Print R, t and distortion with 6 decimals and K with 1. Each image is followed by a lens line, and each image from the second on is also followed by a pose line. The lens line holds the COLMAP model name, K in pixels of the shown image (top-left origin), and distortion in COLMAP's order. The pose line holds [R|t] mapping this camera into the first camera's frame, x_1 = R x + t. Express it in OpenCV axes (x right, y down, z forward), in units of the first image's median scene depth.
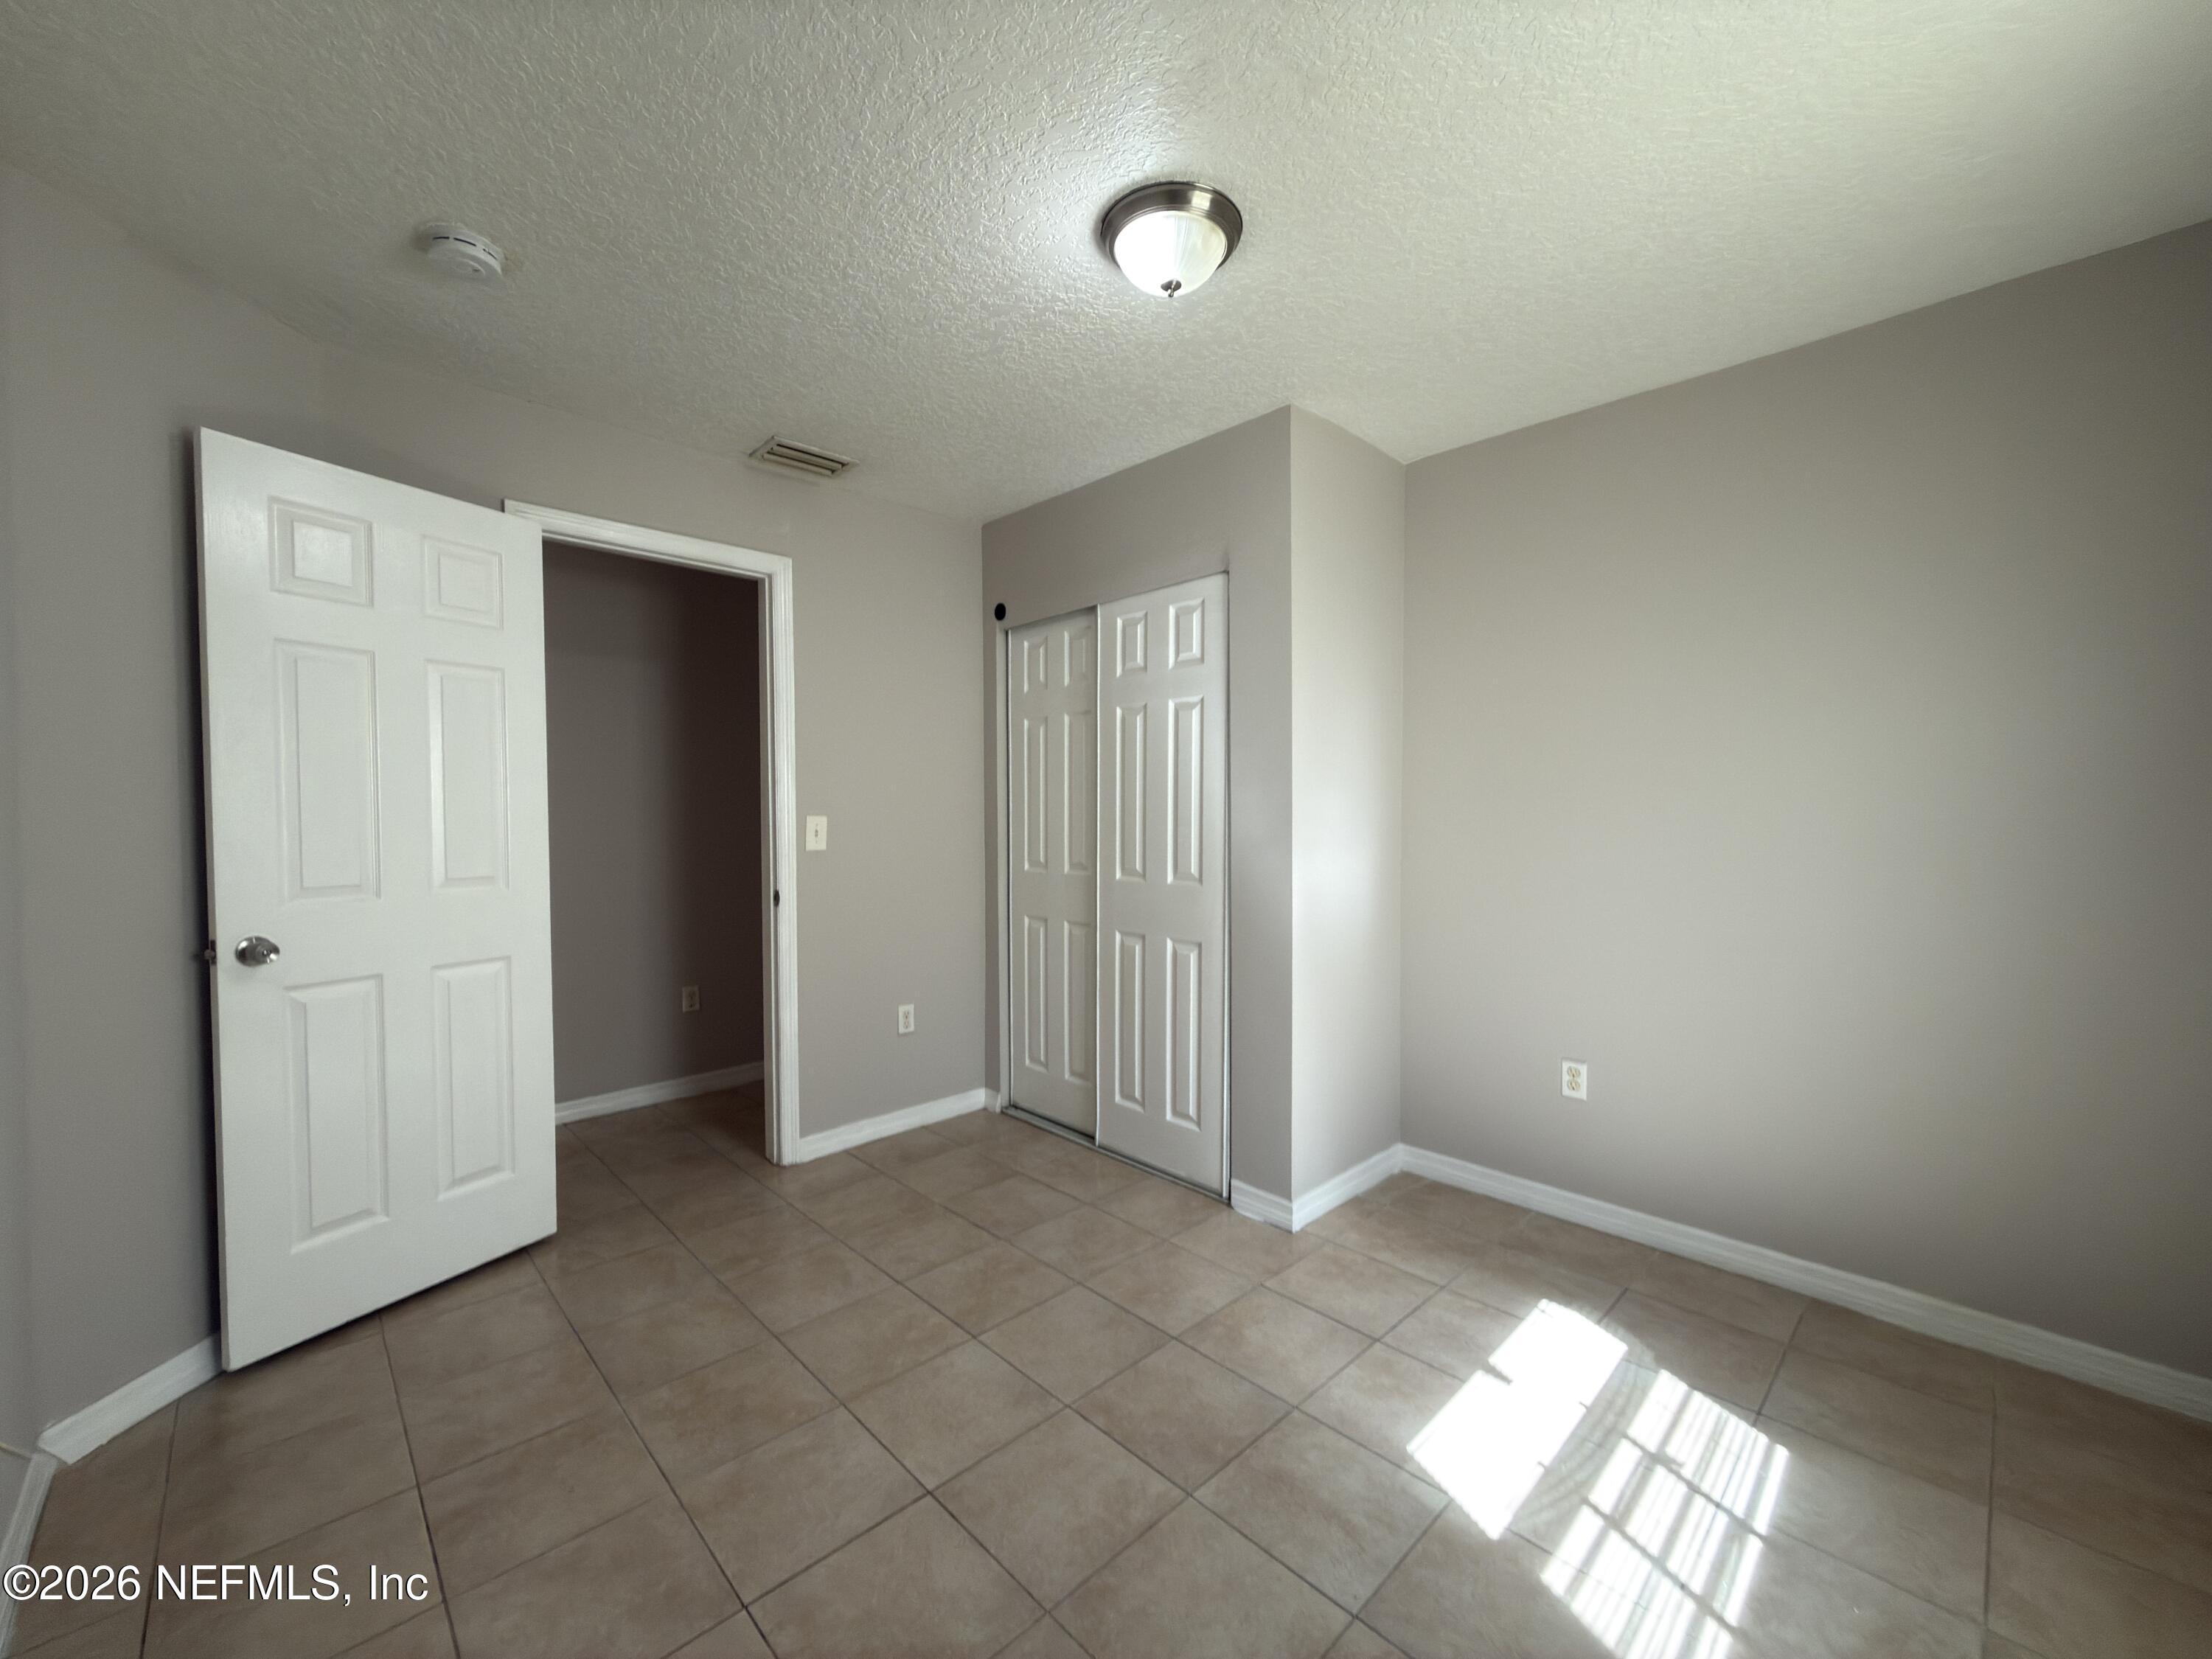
lens RADIAL K [[882.0, 0, 1118.2], [0, 882.0, 829.5], [0, 0, 1]] dist [0.005339, 0.000230]
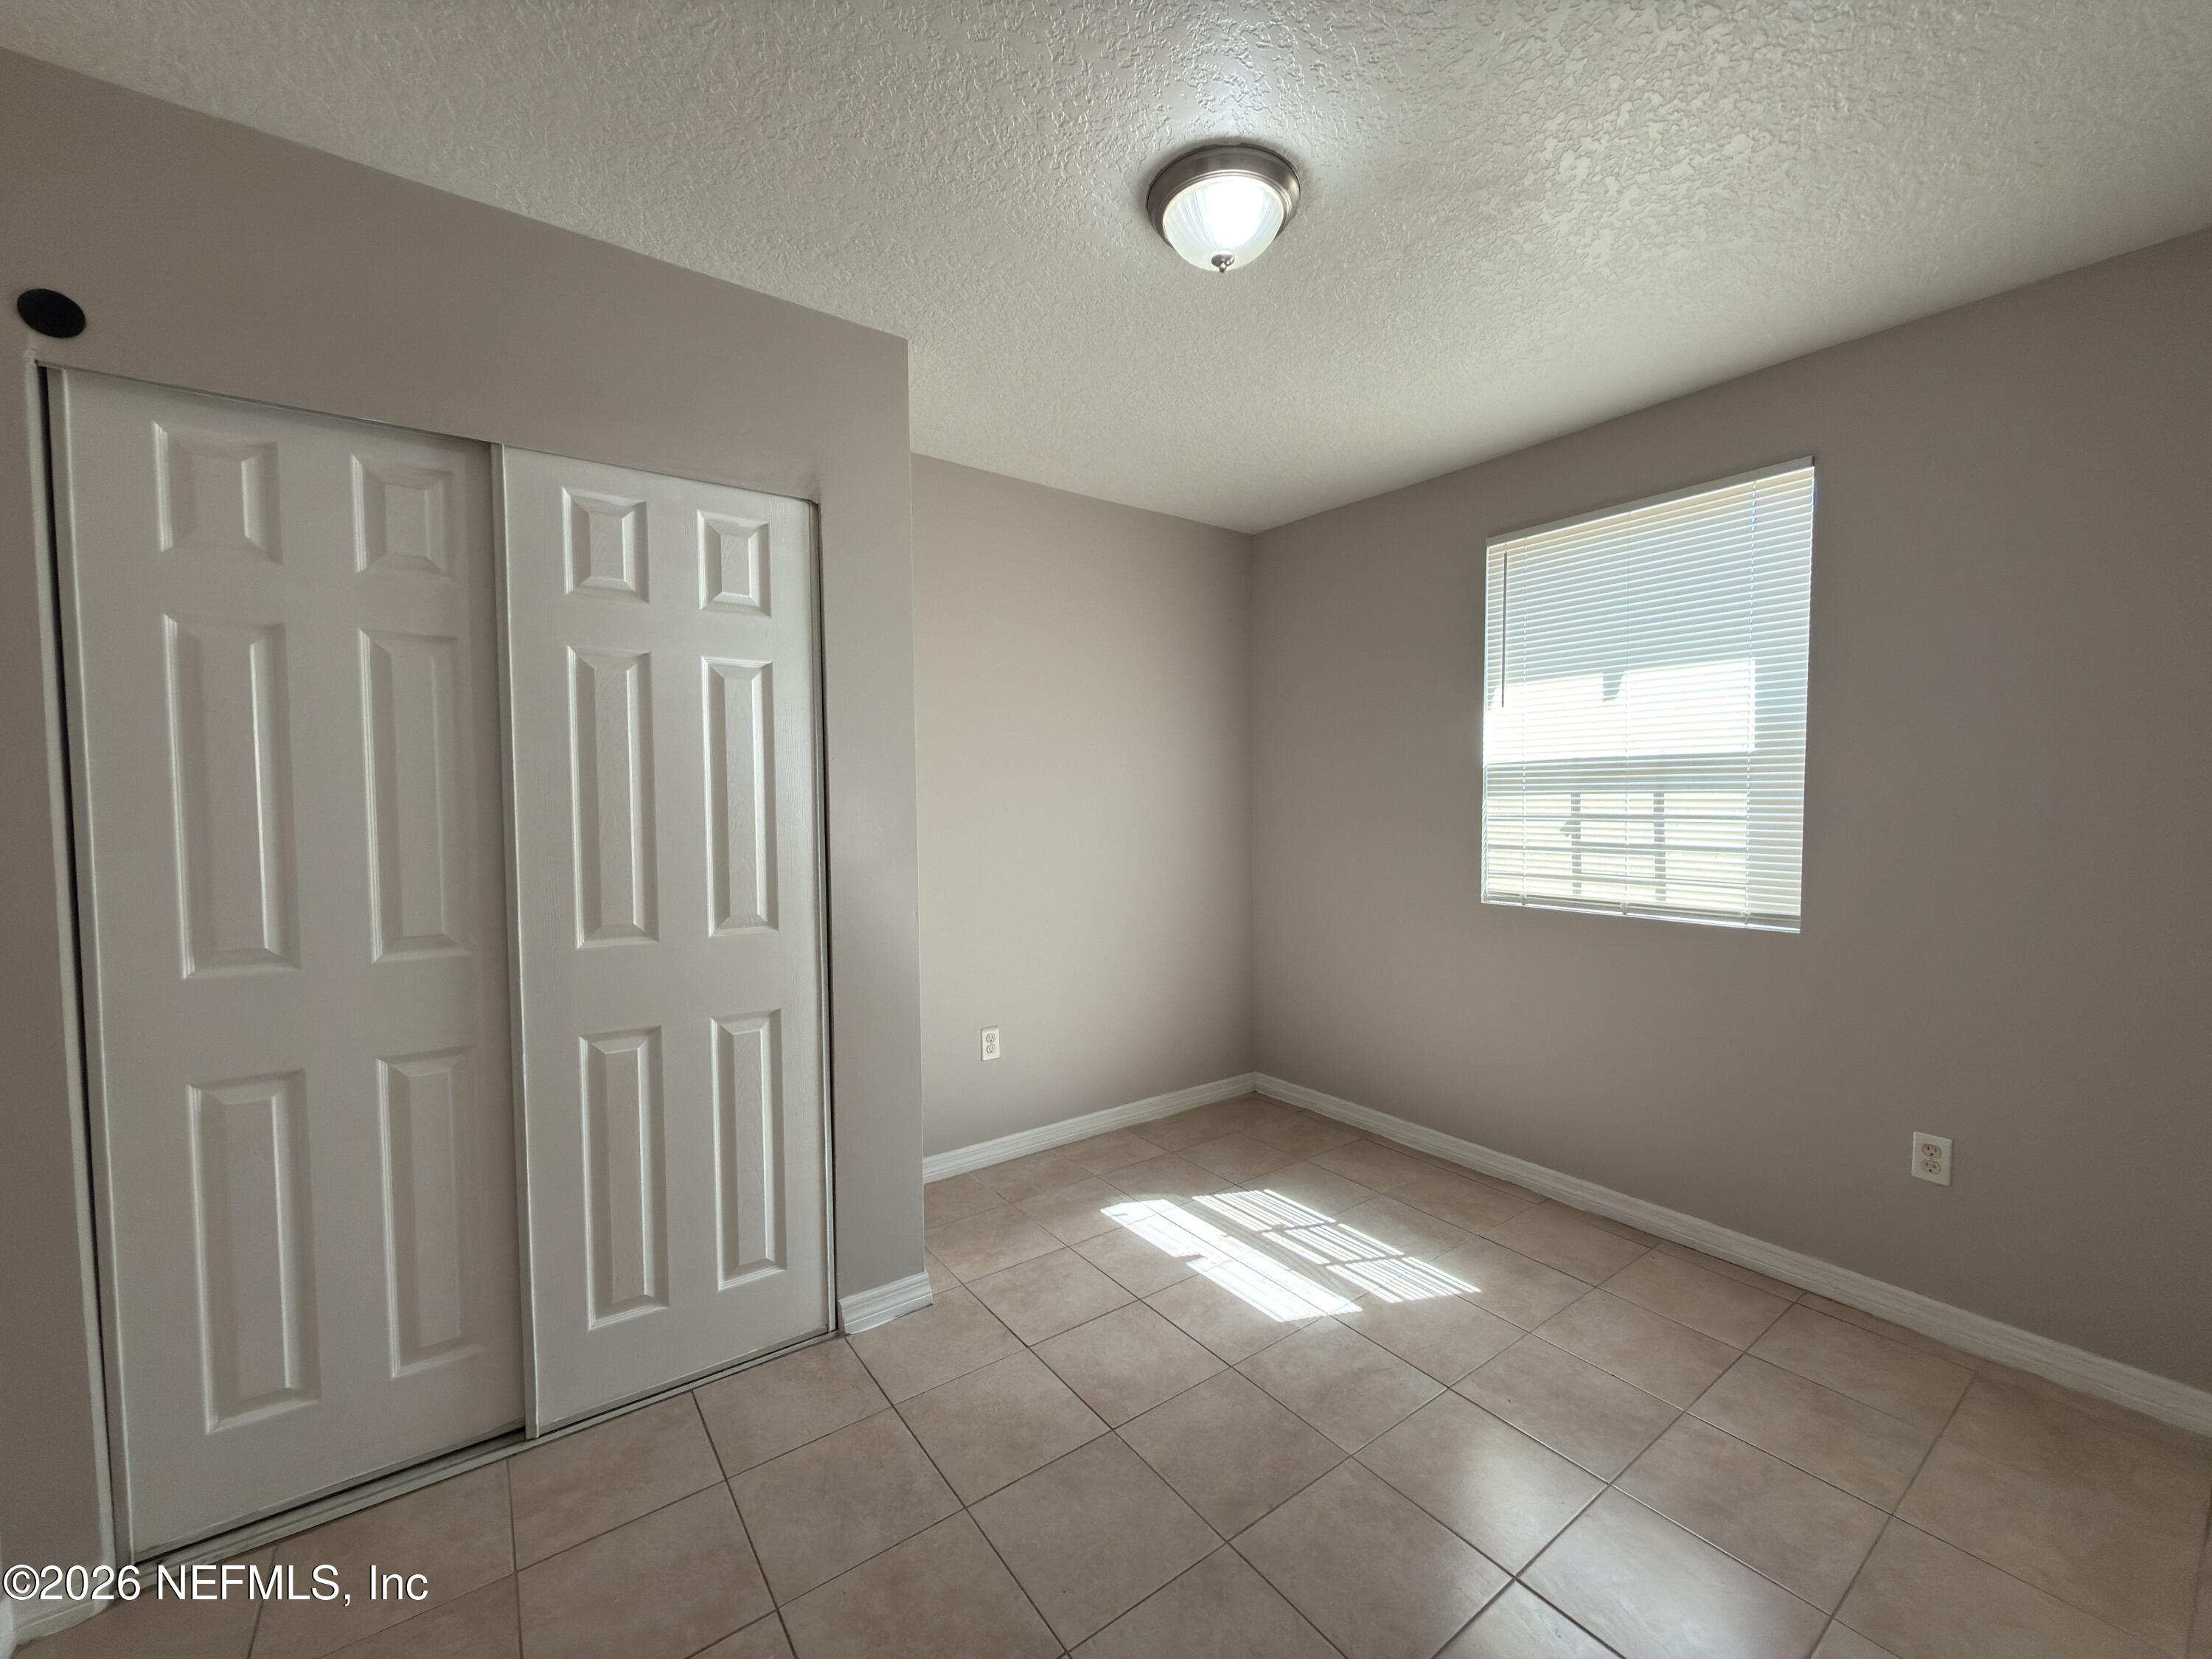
lens RADIAL K [[882.0, 0, 1089.1], [0, 882.0, 840.8], [0, 0, 1]] dist [0.005339, 0.000230]
pose [[0.154186, -0.050579, 0.986746, -0.647803], [0.027150, 0.998529, 0.046941, -0.040562], [-0.987669, 0.019552, 0.155332, 0.731899]]
